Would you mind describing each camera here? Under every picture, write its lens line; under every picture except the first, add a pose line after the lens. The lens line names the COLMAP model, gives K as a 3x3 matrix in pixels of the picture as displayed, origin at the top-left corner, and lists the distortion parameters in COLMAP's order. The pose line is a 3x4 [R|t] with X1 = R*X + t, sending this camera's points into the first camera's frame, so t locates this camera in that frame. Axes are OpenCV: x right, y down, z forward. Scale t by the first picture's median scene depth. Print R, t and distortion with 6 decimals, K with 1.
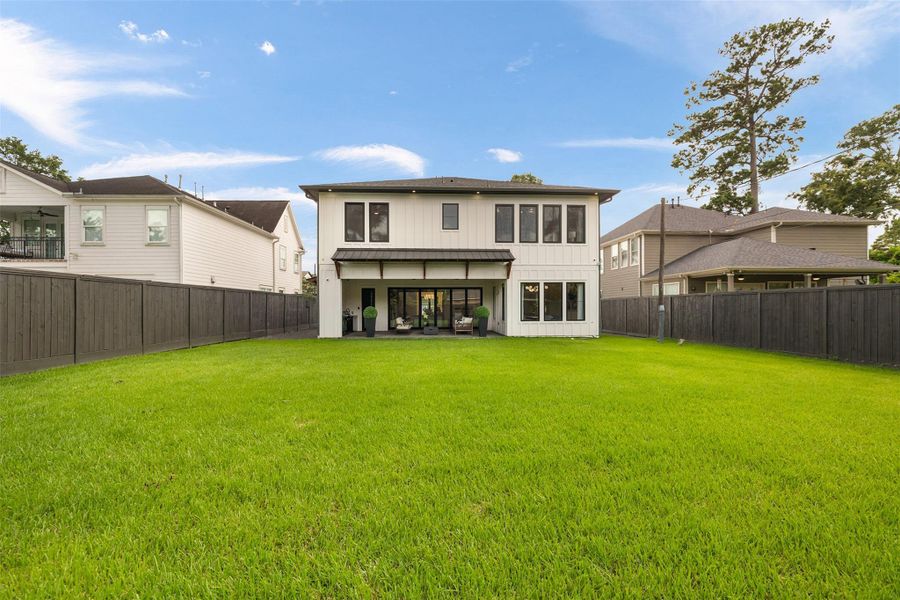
lens RADIAL K [[383.5, 0, 452.9], [0, 383.5, 298.9], [0, 0, 1]] dist [-0.000005, -0.000417]
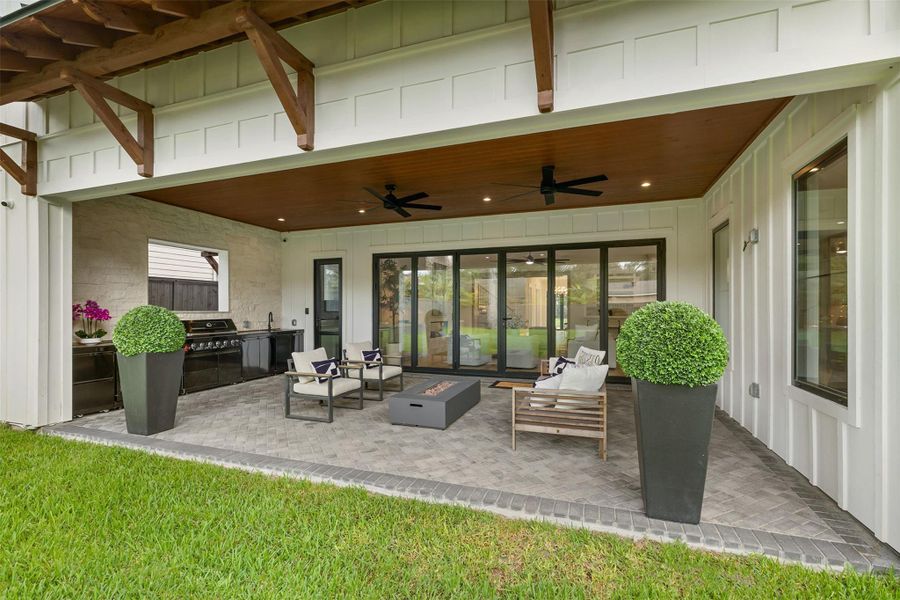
lens RADIAL K [[402.0, 0, 450.0], [0, 402.0, 300.0], [0, 0, 1]] dist [-0.000296, -0.000108]
pose [[0.922455, -0.016553, -0.385750, 0.053190], [0.014153, 0.999859, -0.009062, 0.020394], [0.385846, 0.002900, 0.922559, 0.773360]]
